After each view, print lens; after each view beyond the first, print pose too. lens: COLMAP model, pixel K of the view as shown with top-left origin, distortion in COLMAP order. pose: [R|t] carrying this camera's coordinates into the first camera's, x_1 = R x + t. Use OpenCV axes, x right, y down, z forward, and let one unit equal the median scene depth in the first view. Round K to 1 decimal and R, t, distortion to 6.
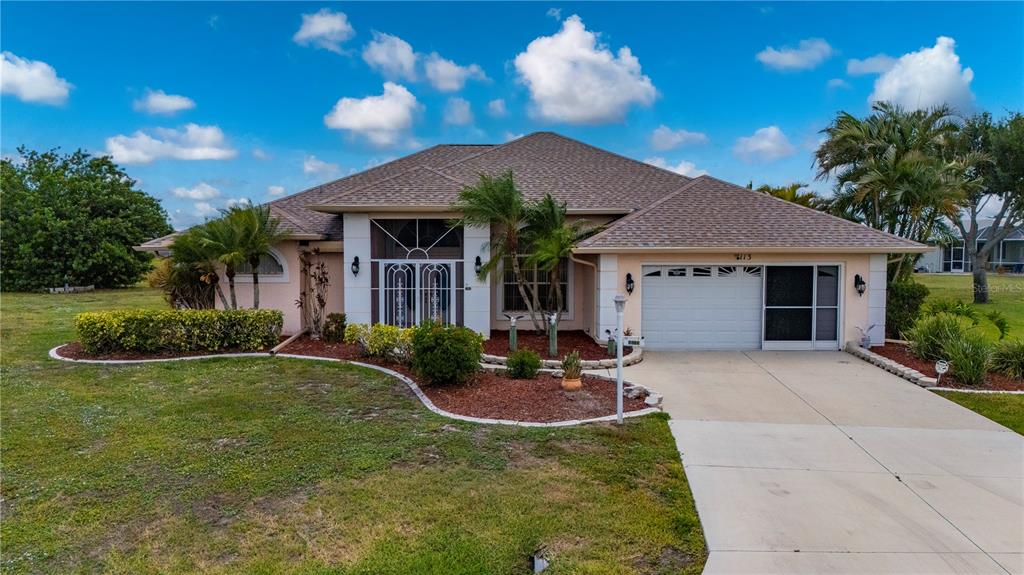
lens RADIAL K [[756.9, 0, 512.0], [0, 756.9, 285.9], [0, 0, 1]] dist [0.066197, -0.060512]
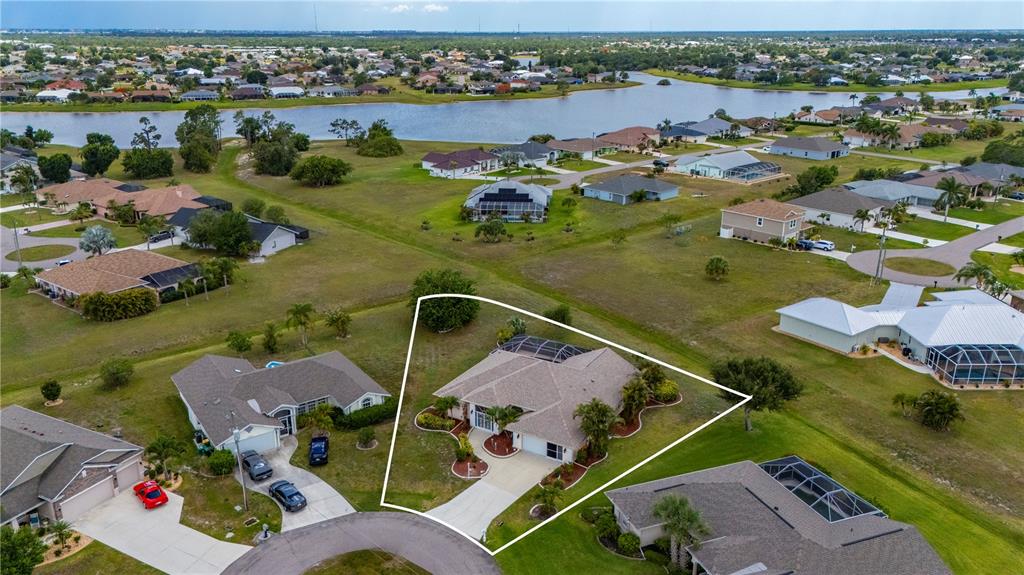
lens RADIAL K [[756.9, 0, 512.3], [0, 756.9, 288.1], [0, 0, 1]] dist [0.066197, -0.060512]
pose [[0.853093, 0.173789, -0.491965, 2.130214], [-0.038117, 0.961137, 0.273429, -2.024029], [0.520365, -0.214508, 0.826563, -2.462711]]
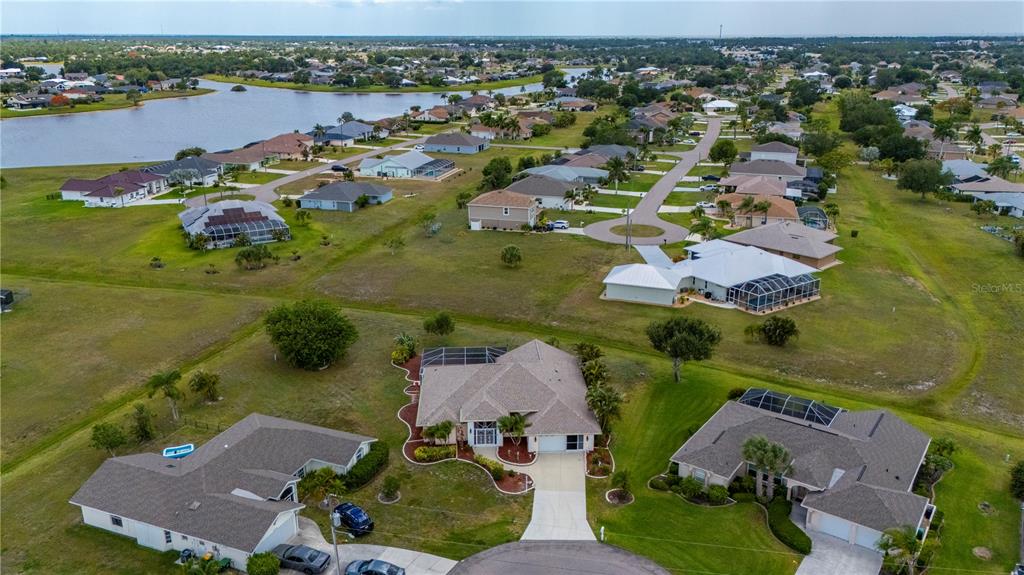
lens RADIAL K [[756.9, 0, 516.8], [0, 756.9, 296.9], [0, 0, 1]] dist [0.066197, -0.060512]
pose [[0.999394, -0.005229, 0.034422, -0.097832], [-0.004120, 0.963953, 0.266041, -1.946842], [-0.034573, -0.266021, 0.963347, -2.972534]]
